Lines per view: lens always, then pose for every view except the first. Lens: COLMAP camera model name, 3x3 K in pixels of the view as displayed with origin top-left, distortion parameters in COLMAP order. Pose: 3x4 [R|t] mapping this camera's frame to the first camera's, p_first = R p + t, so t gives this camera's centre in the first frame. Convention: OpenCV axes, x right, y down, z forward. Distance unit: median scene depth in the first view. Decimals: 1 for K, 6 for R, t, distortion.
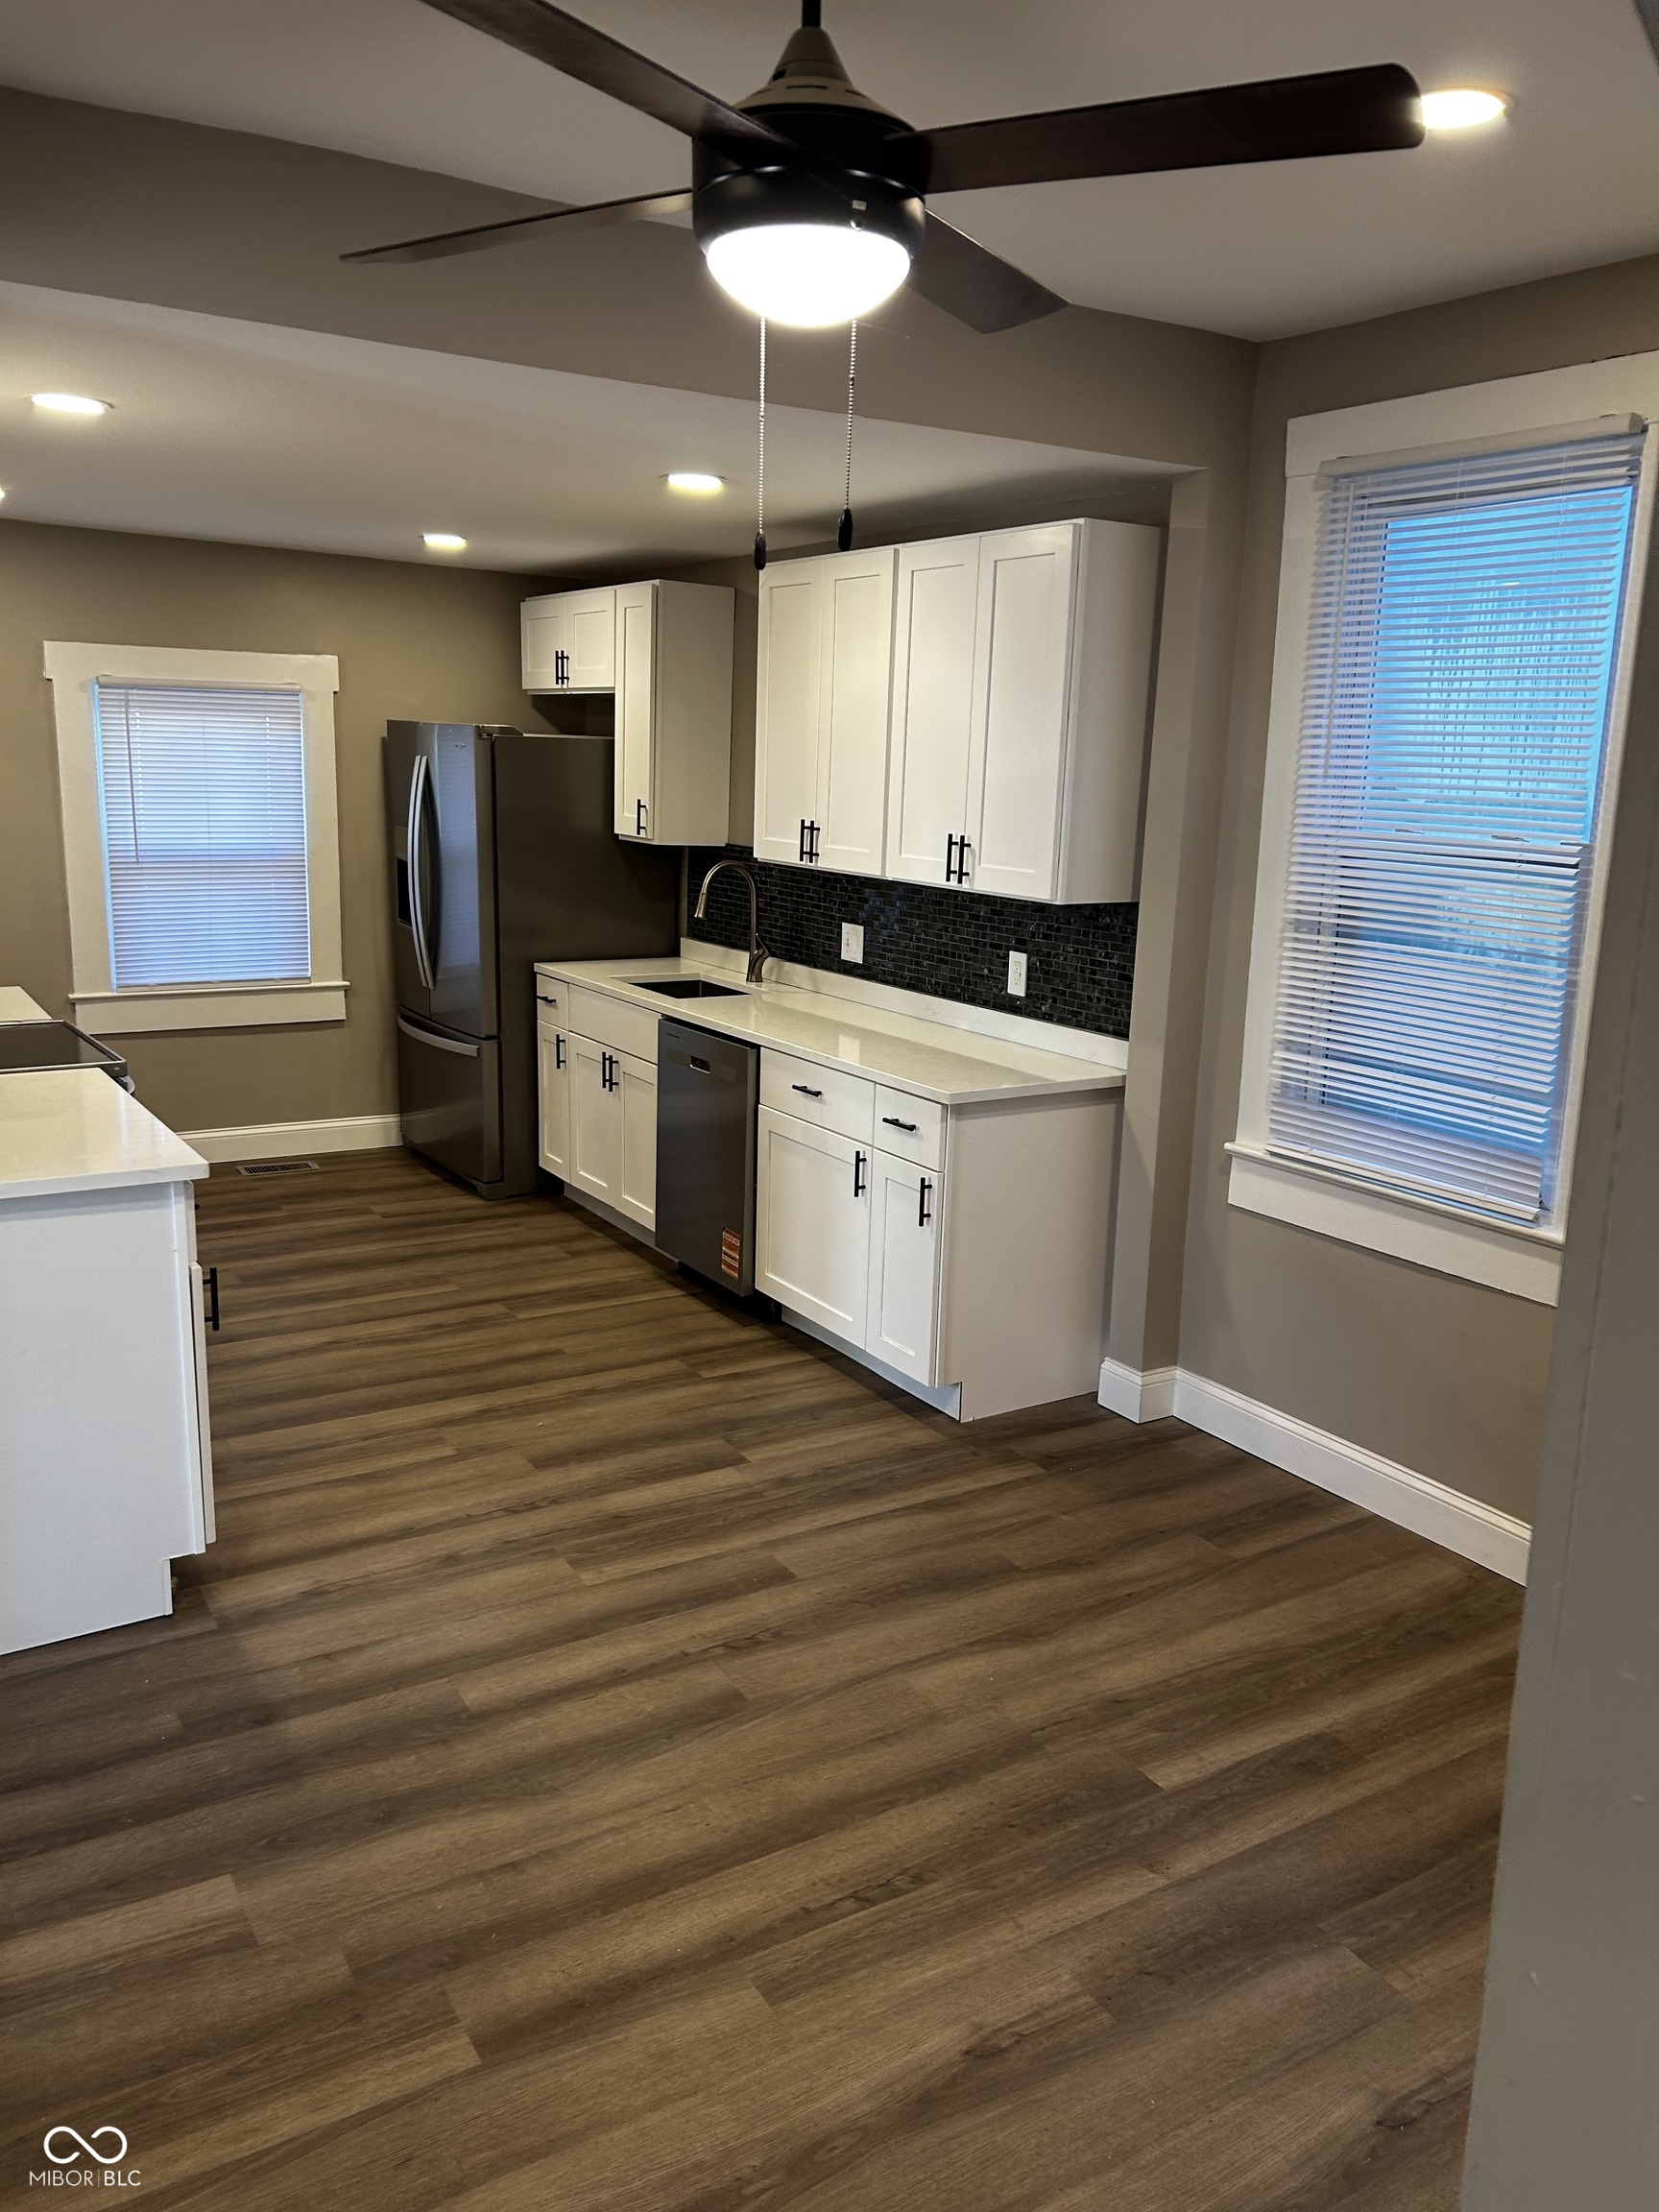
lens RADIAL K [[1656.0, 0, 846.7], [0, 1656.0, 1115.8], [0, 0, 1]] dist [0.042889, -0.055723]
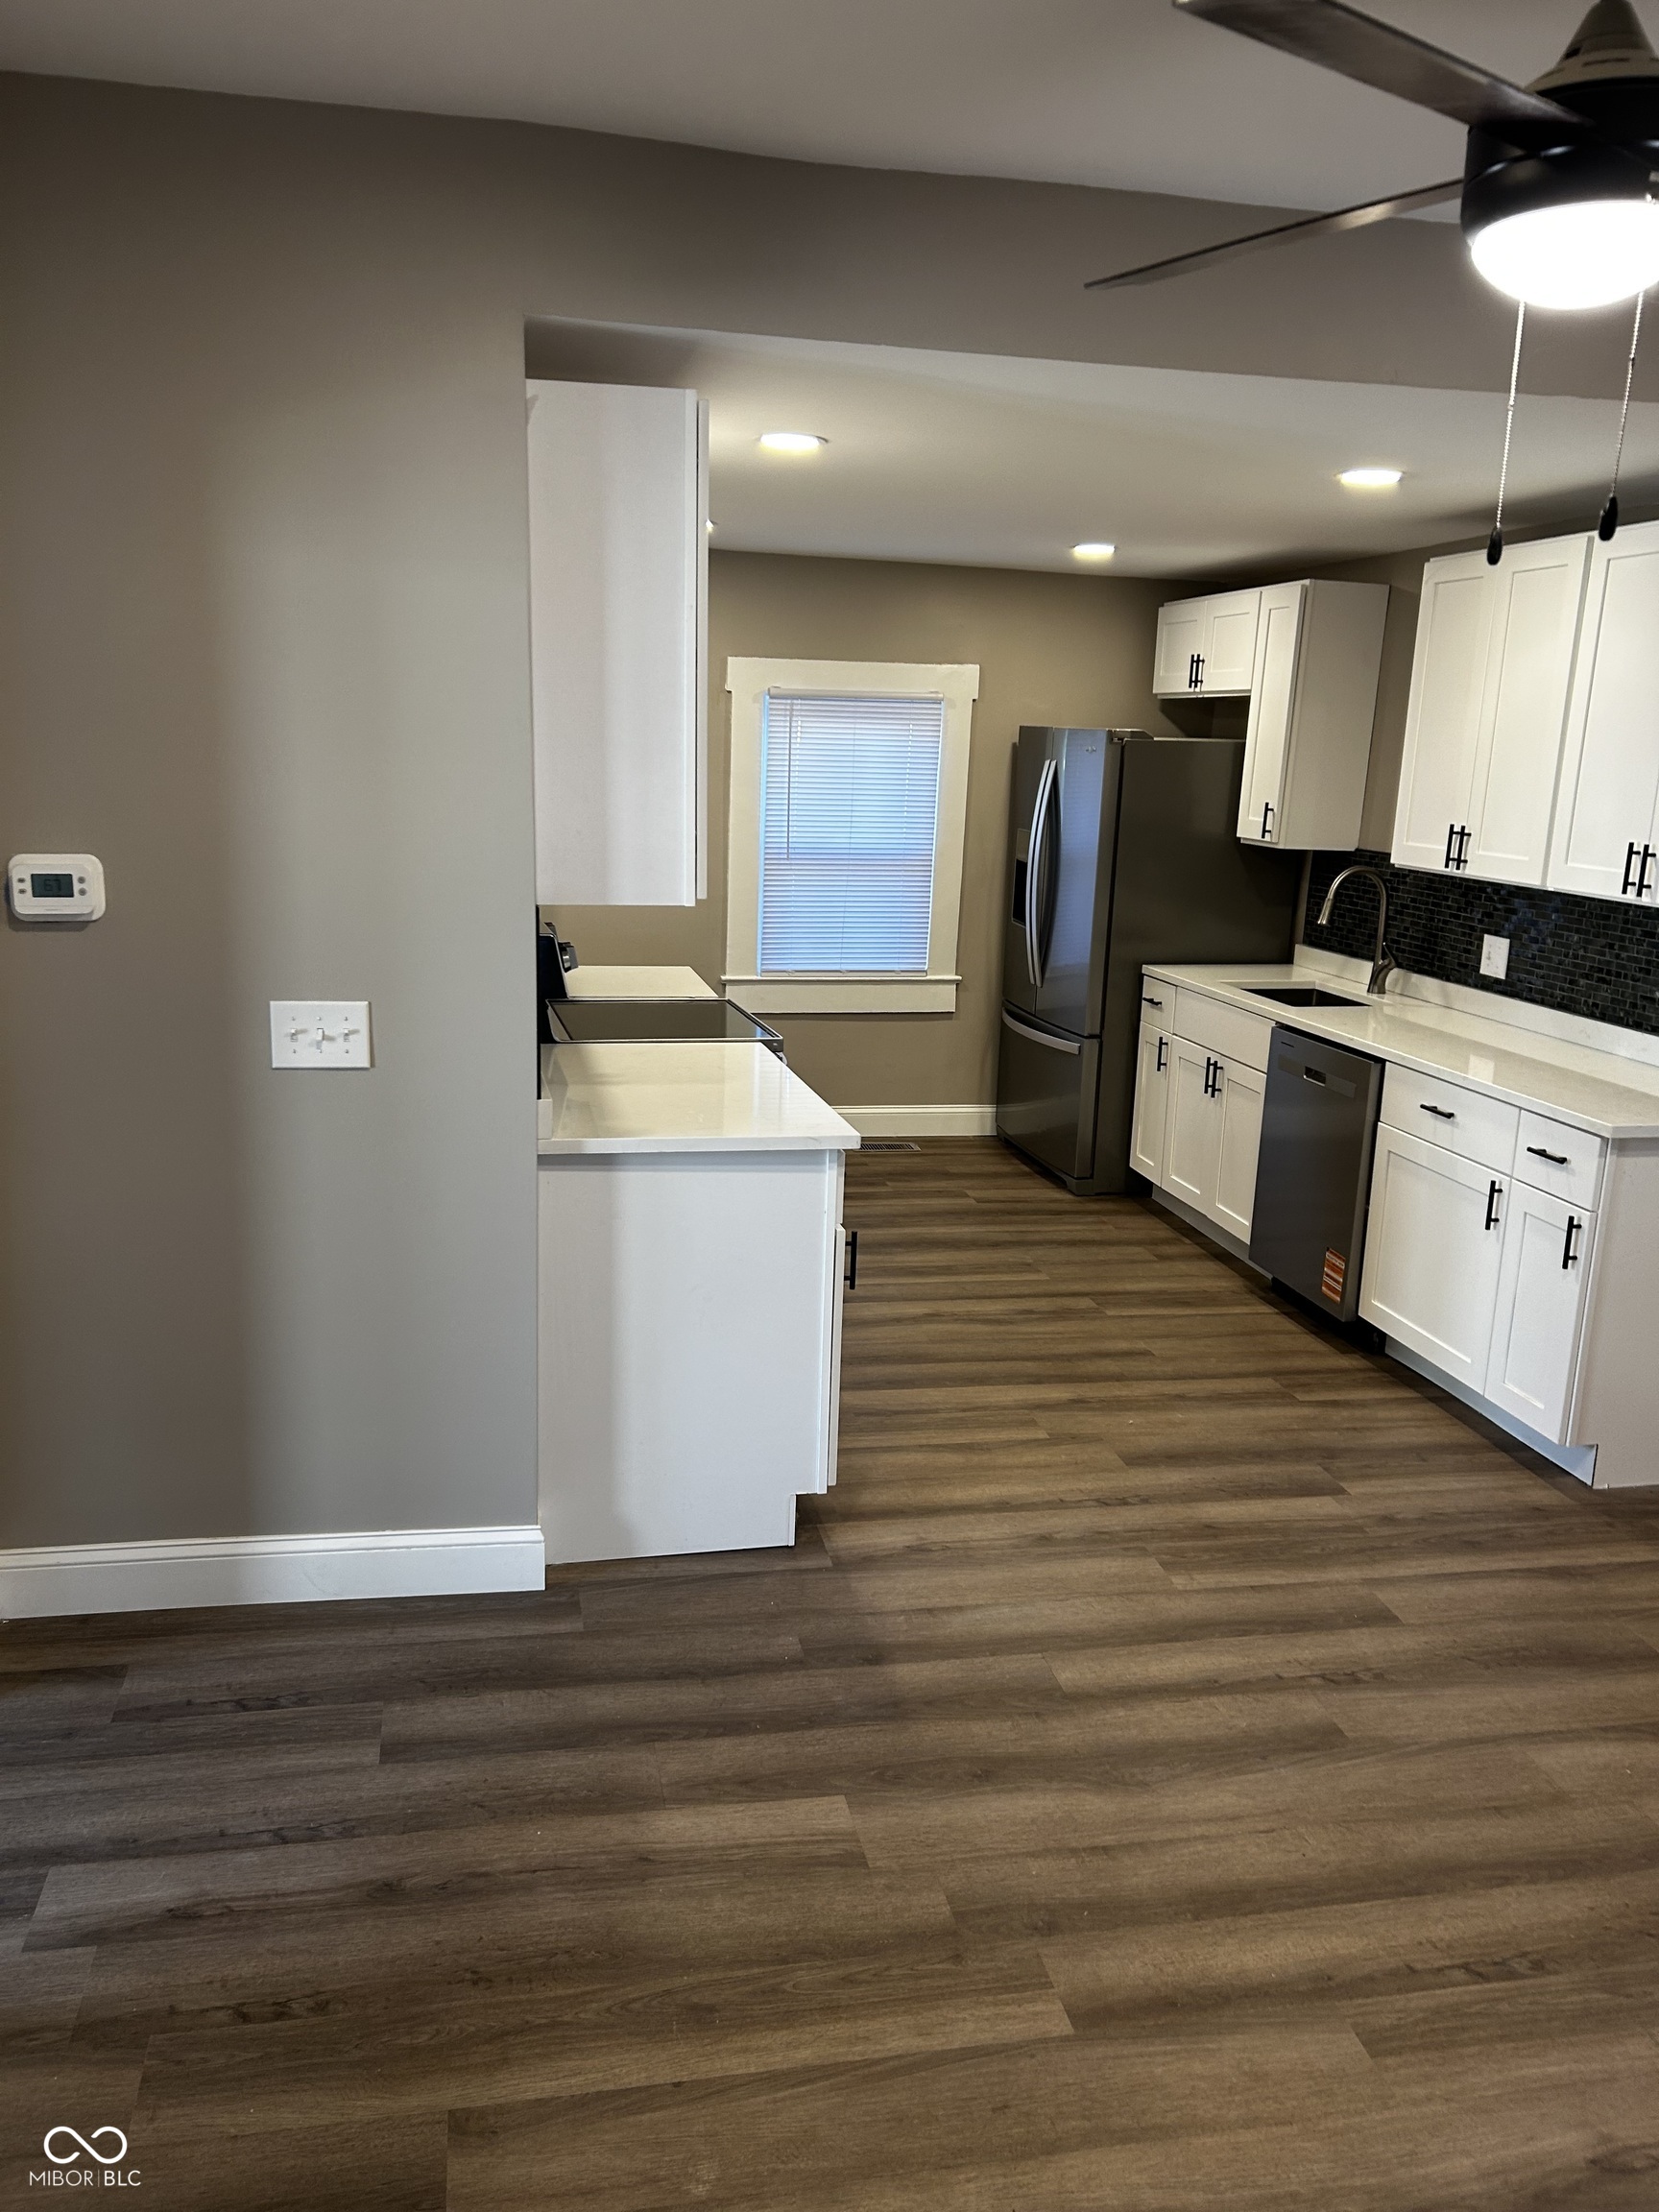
lens RADIAL K [[1656.0, 0, 799.5], [0, 1656.0, 1101.8], [0, 0, 1]] dist [0.042889, -0.055723]
pose [[0.932493, 0.073654, -0.353597, -0.031003], [-0.077138, 0.997011, 0.004251, 0.003669], [0.352854, 0.023312, 0.935388, -0.016510]]
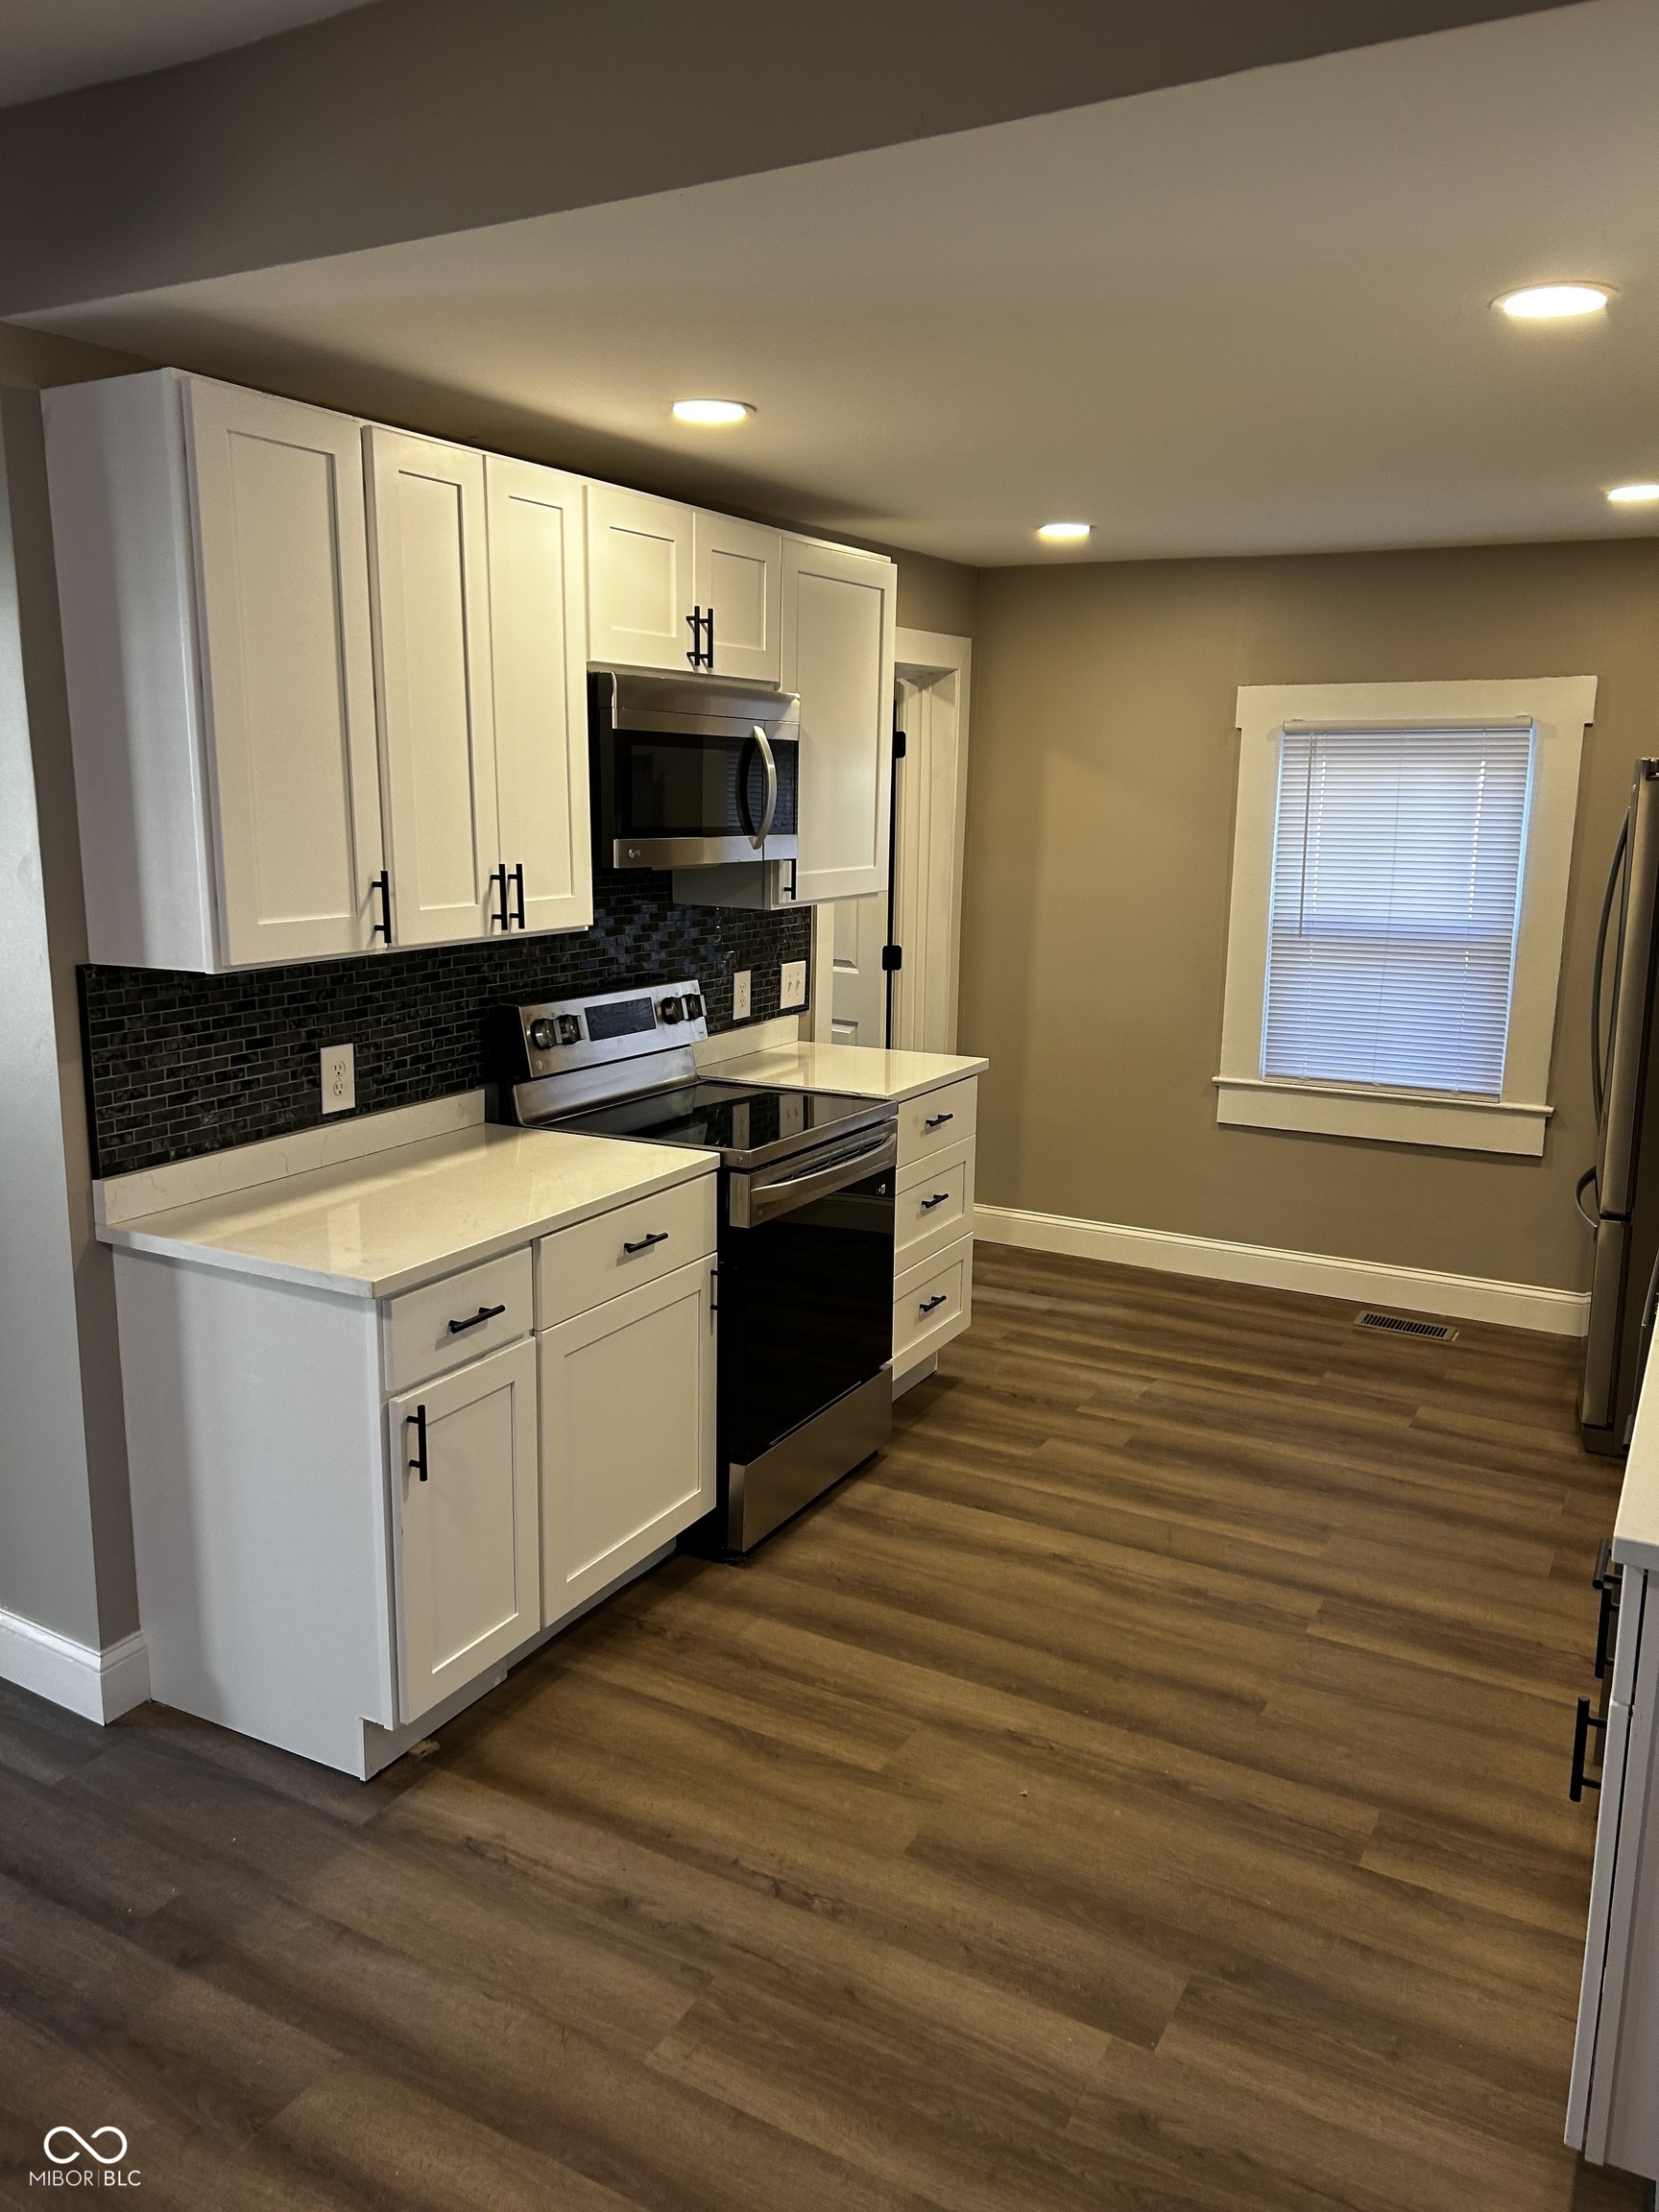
lens RADIAL K [[1656.0, 0, 828.9], [0, 1656.0, 1095.4], [0, 0, 1]] dist [0.042889, -0.055723]
pose [[0.466350, 0.133893, -0.874408, 0.332000], [-0.179206, 0.982282, 0.054834, -0.113305], [0.866258, 0.131127, 0.482082, 0.592077]]
